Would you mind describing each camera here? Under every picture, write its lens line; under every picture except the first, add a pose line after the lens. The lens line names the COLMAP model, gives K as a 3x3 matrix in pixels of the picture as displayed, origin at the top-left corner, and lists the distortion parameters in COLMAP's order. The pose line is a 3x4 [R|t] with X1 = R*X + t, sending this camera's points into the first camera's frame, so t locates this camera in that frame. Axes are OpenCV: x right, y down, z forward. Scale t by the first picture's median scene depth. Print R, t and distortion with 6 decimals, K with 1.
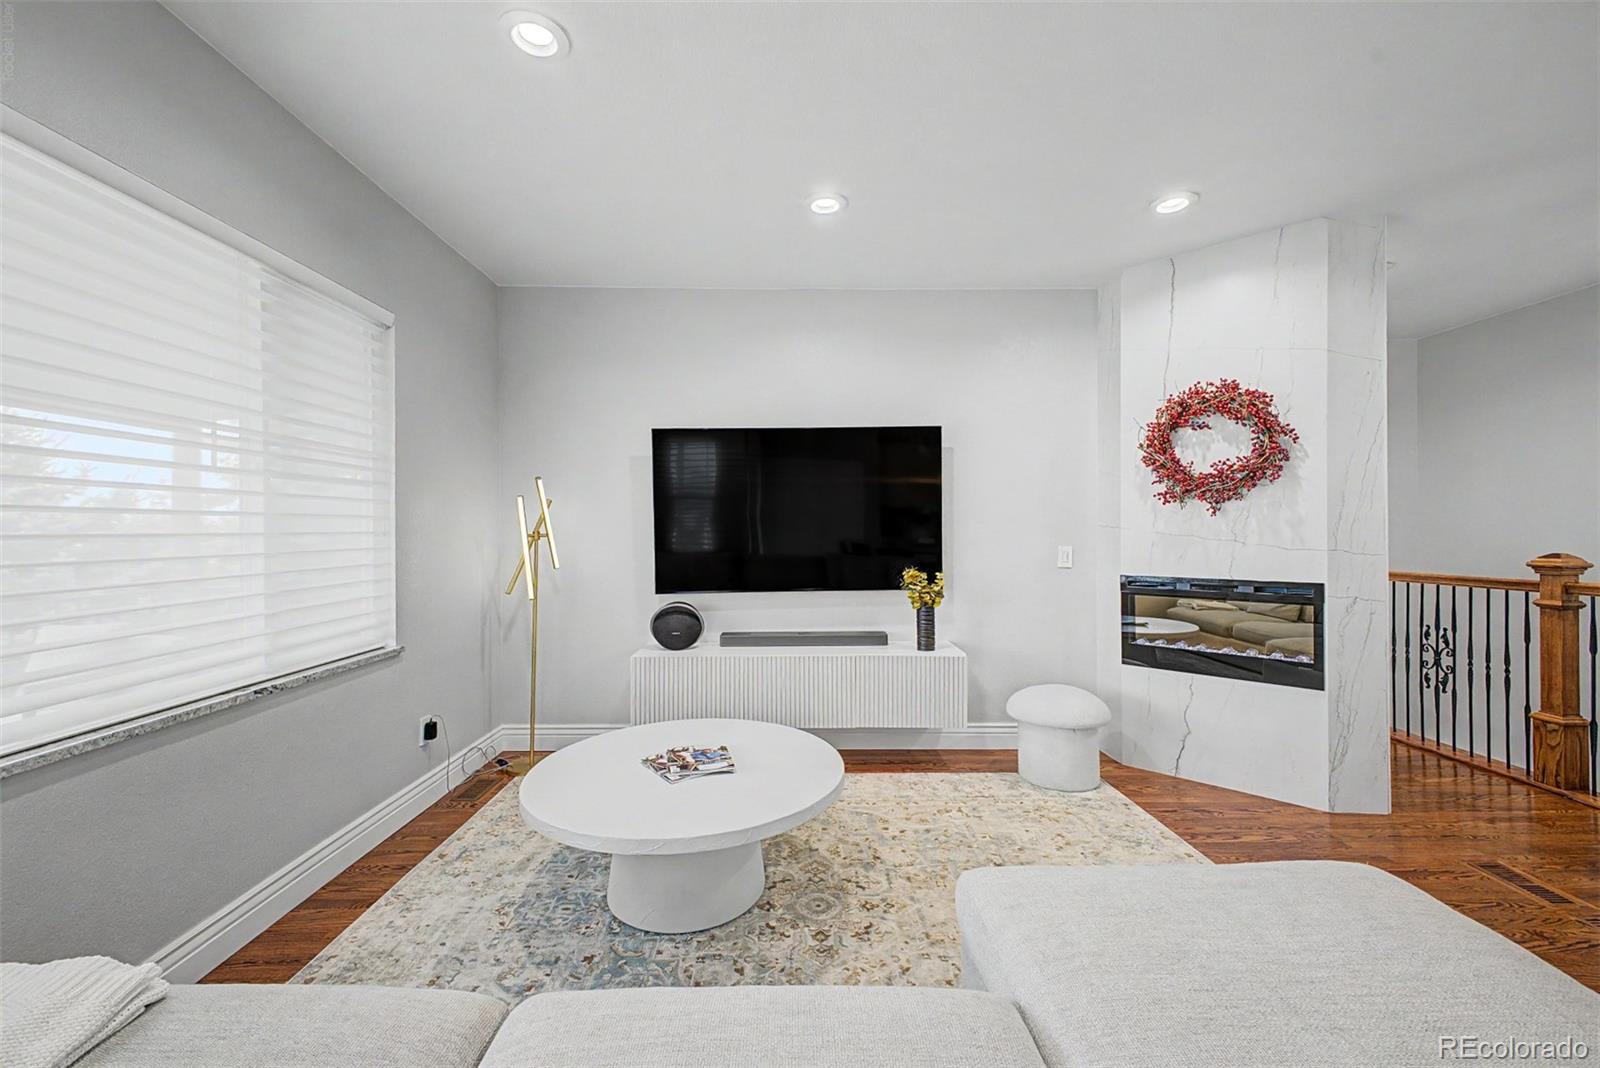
lens RADIAL K [[635.3, 0, 799.9], [0, 635.3, 530.0], [0, 0, 1]] dist [0.014797, -0.000417]
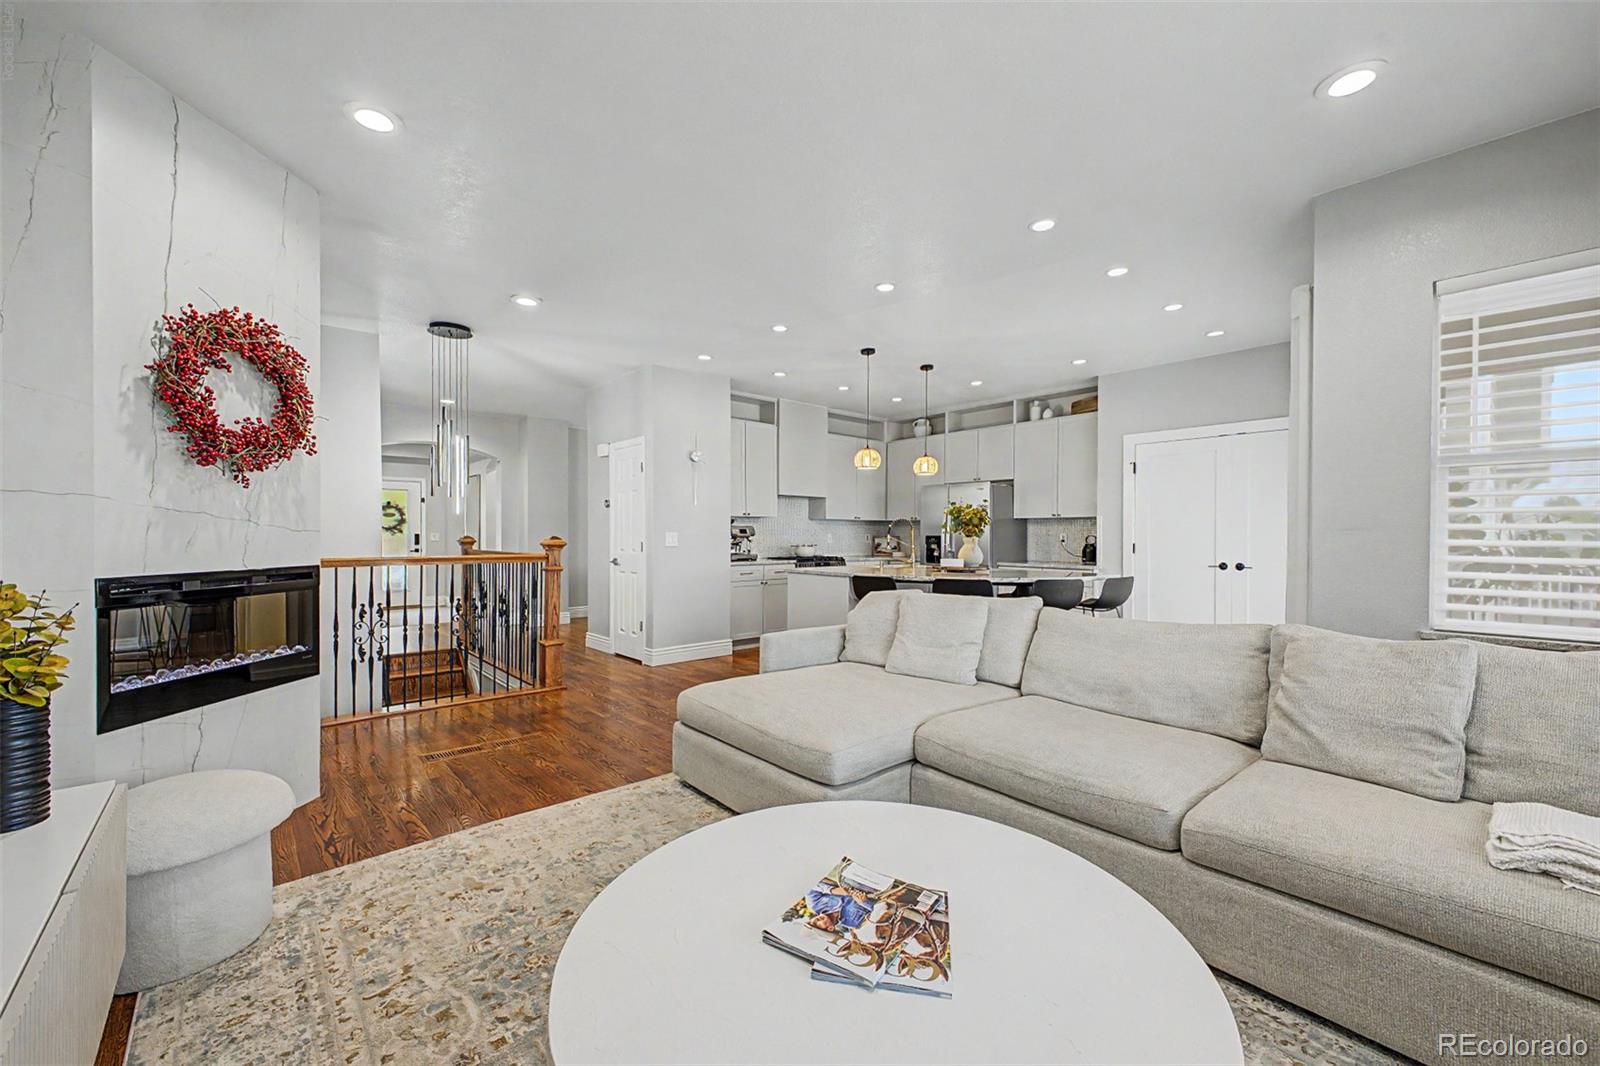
lens RADIAL K [[636.9, 0, 801.9], [0, 636.9, 536.0], [0, 0, 1]] dist [0.012627, -0.000332]
pose [[-0.654023, 0.001786, 0.756472, -0.382038], [0.003011, 0.999995, 0.000242, 0.037634], [-0.756468, 0.002435, -0.654026, 1.004091]]
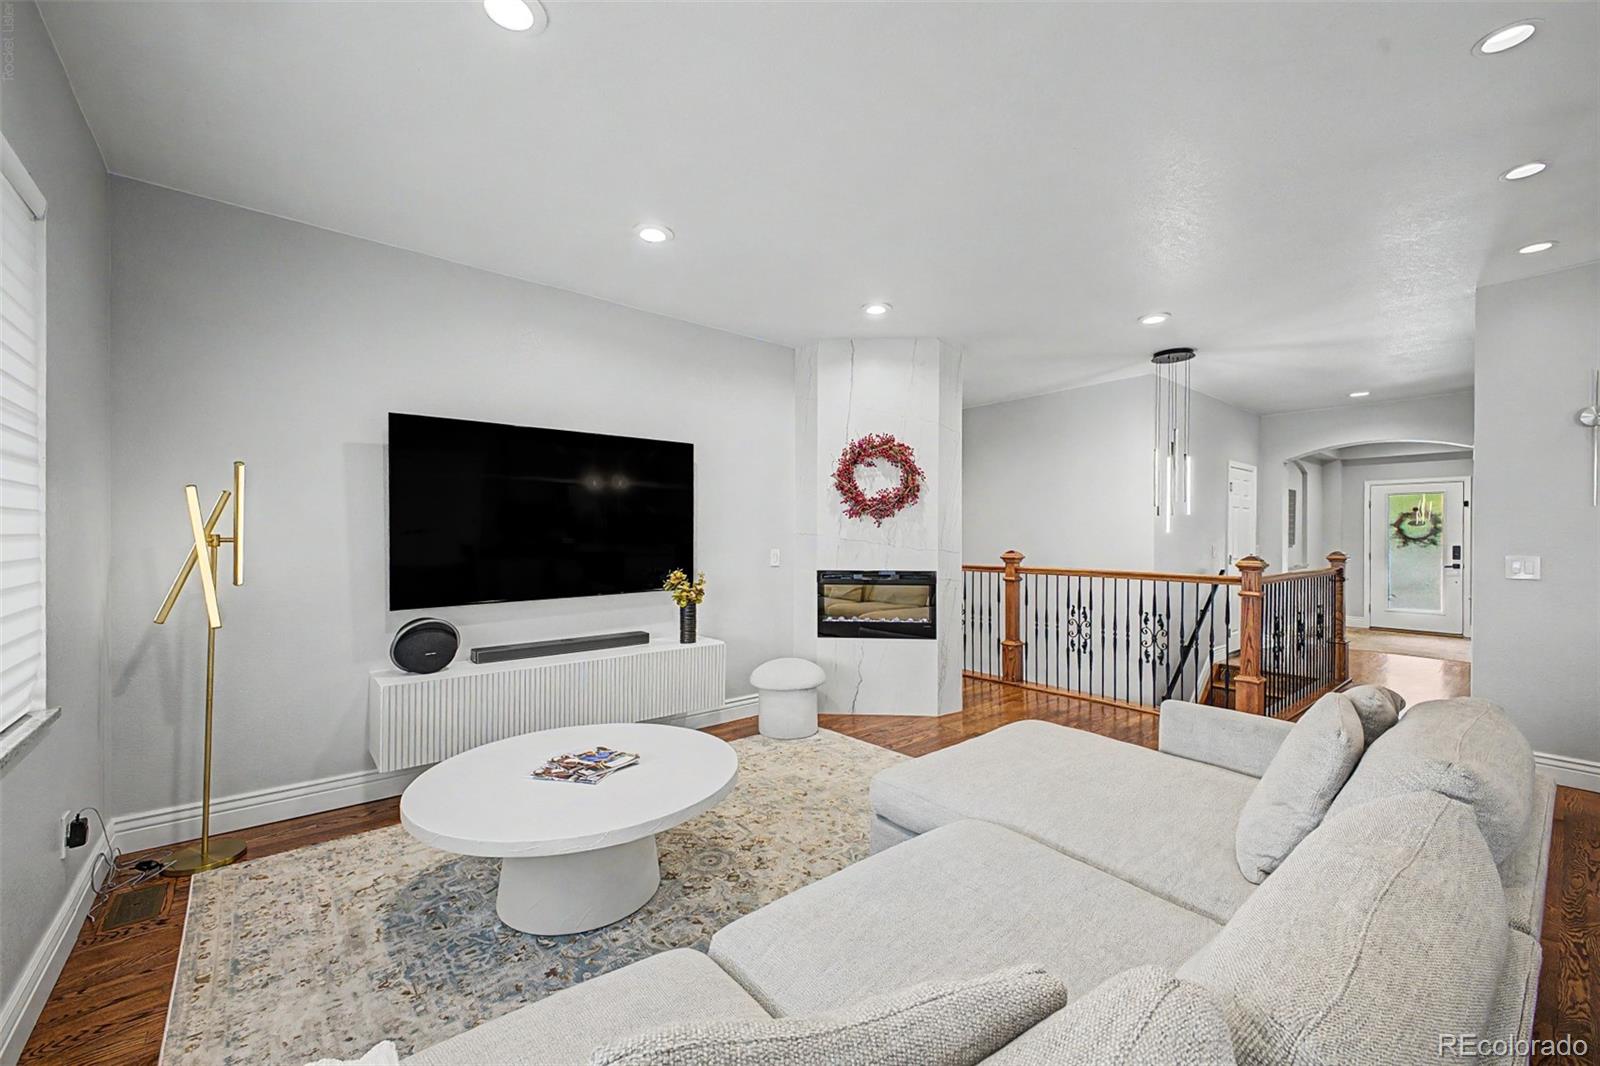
lens RADIAL K [[636.9, 0, 801.9], [0, 636.9, 536.0], [0, 0, 1]] dist [0.012627, -0.000332]
pose [[0.774570, 0.005215, 0.632467, -0.398588], [-0.006330, 0.999980, -0.000494, -0.000999], [-0.632457, -0.003621, 0.774587, -0.001086]]
